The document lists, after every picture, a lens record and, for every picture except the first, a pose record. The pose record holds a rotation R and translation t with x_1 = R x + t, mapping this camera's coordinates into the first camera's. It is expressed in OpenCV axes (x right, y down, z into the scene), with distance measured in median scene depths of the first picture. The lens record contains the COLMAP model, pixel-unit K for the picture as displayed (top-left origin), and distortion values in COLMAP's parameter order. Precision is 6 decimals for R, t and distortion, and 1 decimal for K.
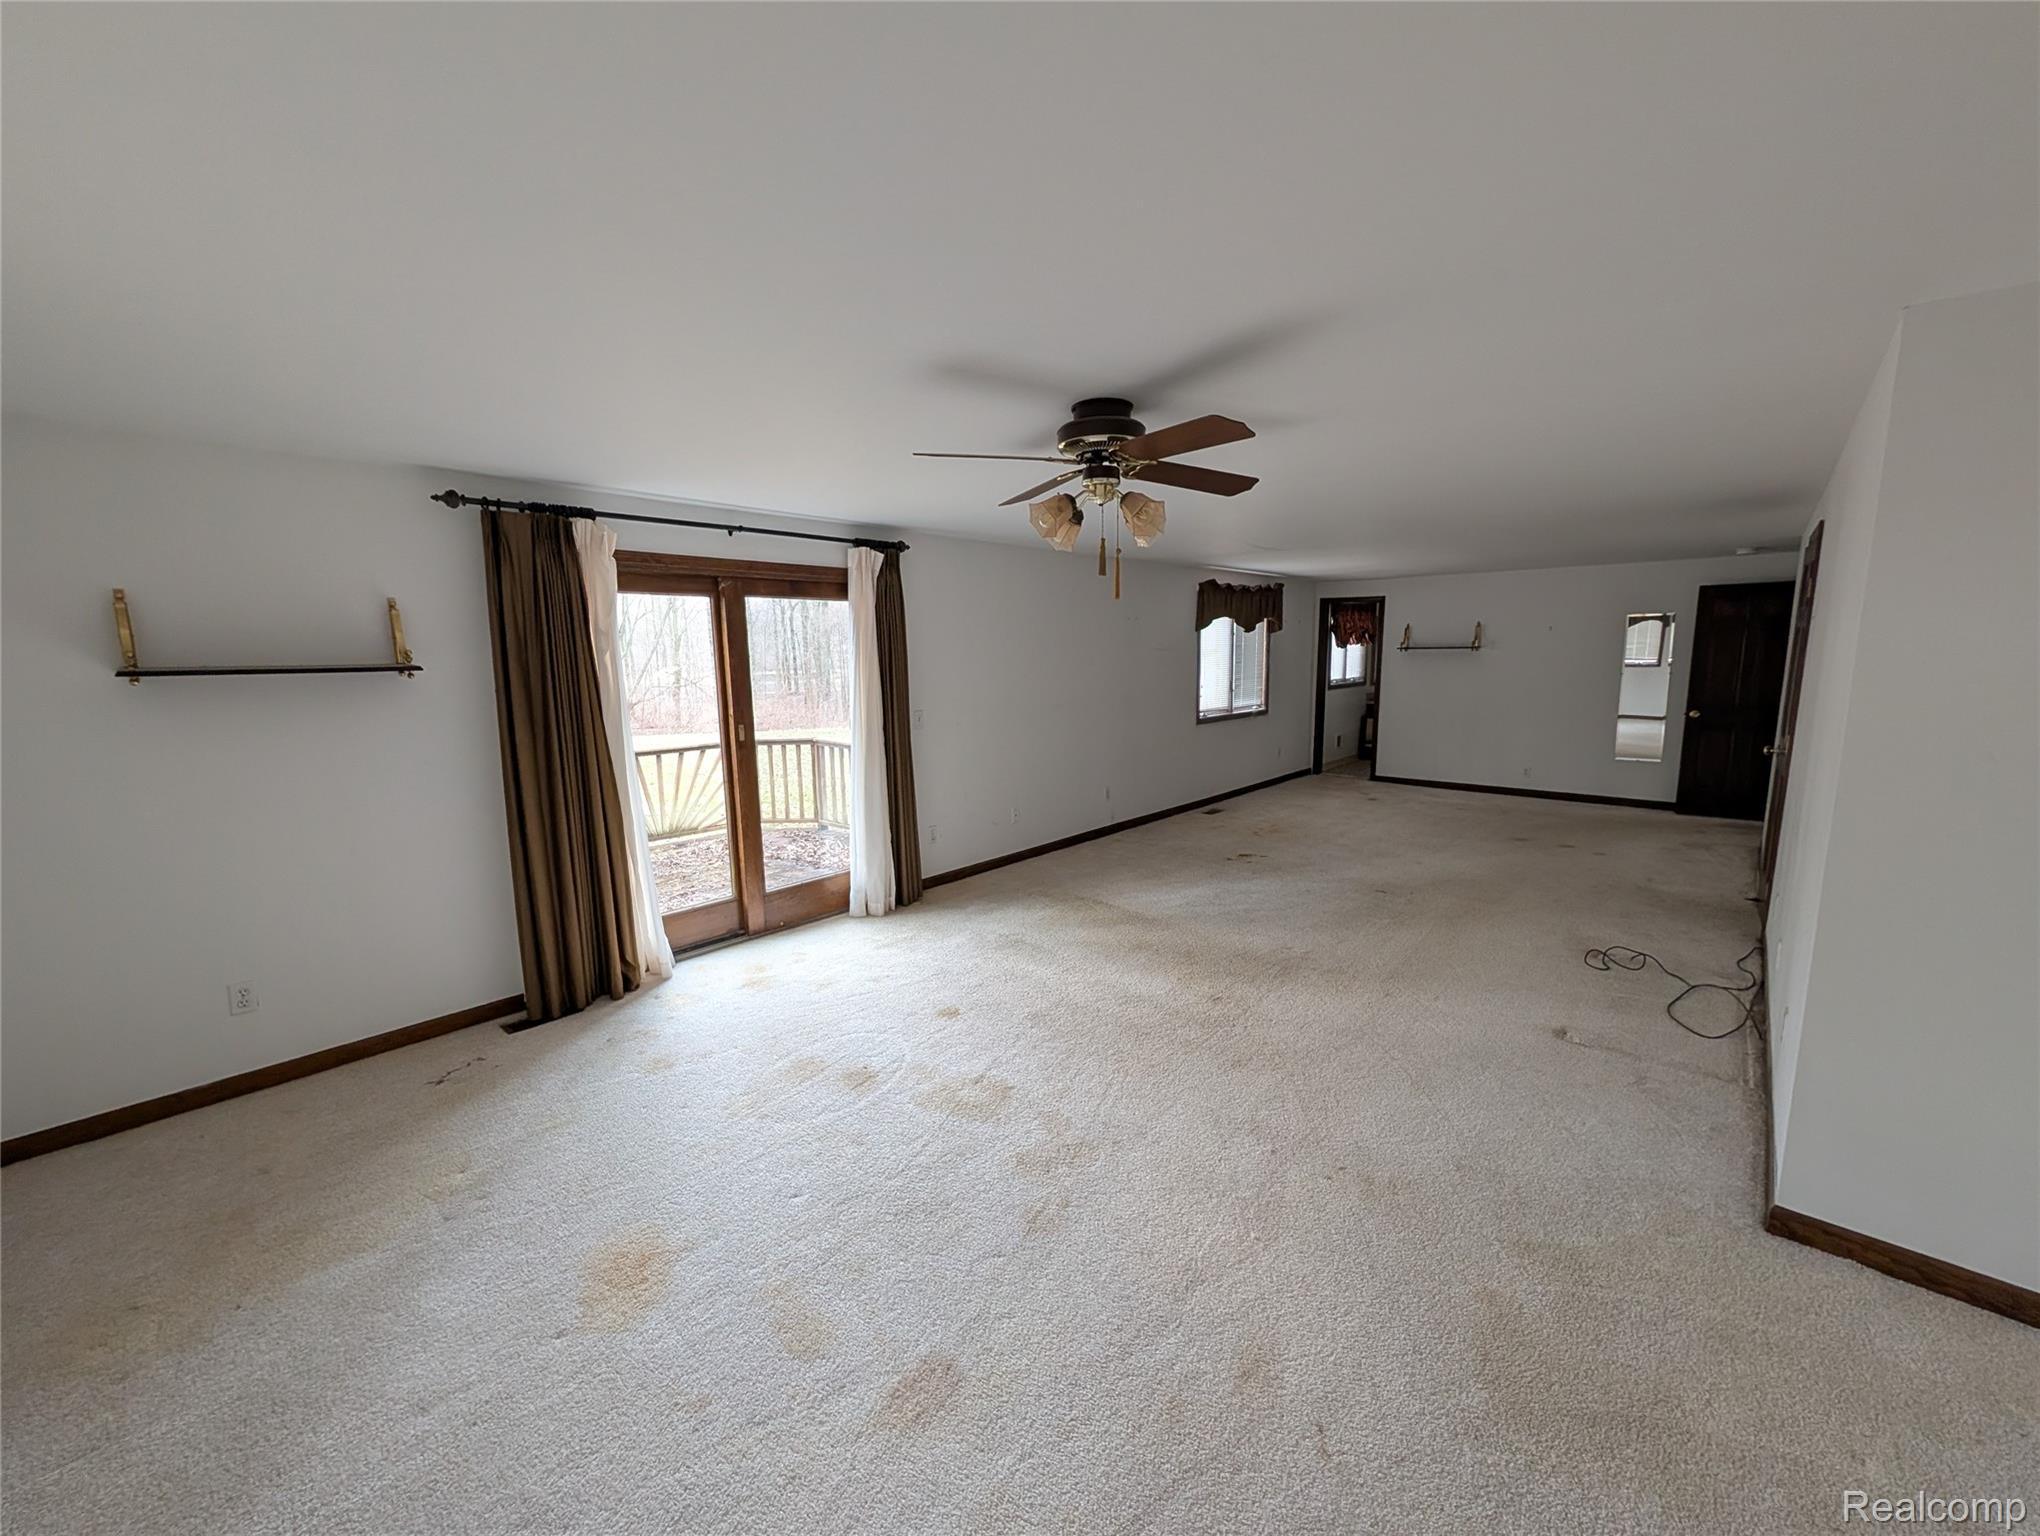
lens RADIAL K [[778.7, 0, 1024.3], [0, 778.7, 774.7], [0, 0, 1]] dist [-0.000490, 0.000055]
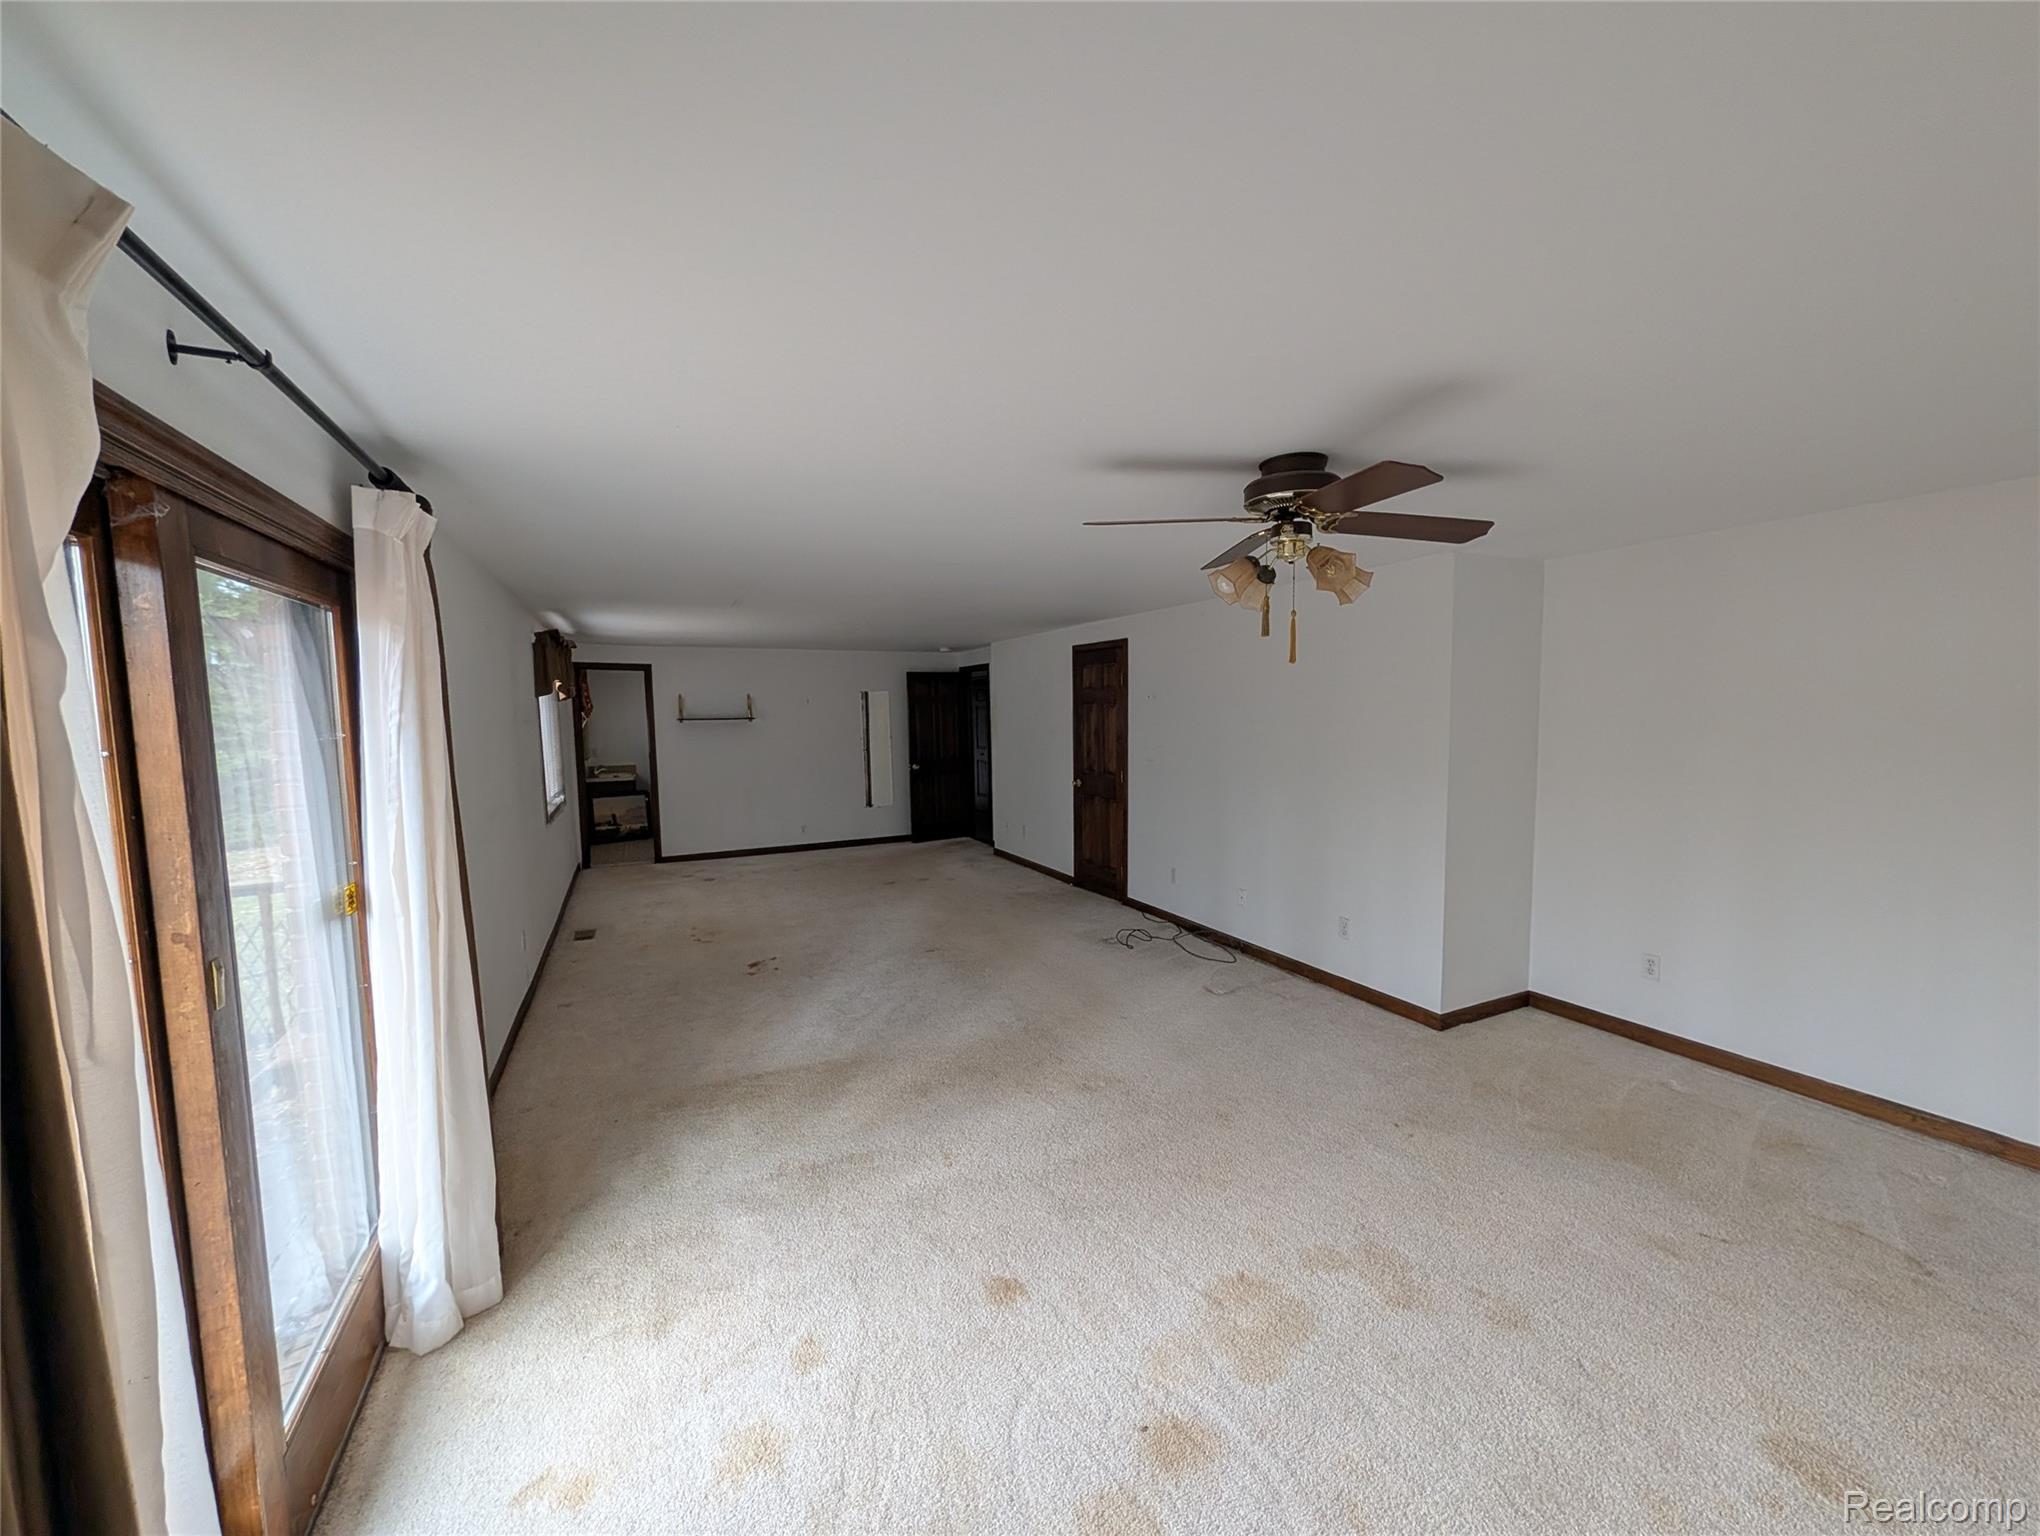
lens RADIAL K [[778.7, 0, 1026.2], [0, 778.7, 763.0], [0, 0, 1]] dist [-0.000490, 0.000055]
pose [[0.366360, -0.055823, 0.928797, -0.493417], [0.154524, 0.987988, -0.001571, -0.083589], [-0.917552, 0.144097, 0.370586, 0.525064]]
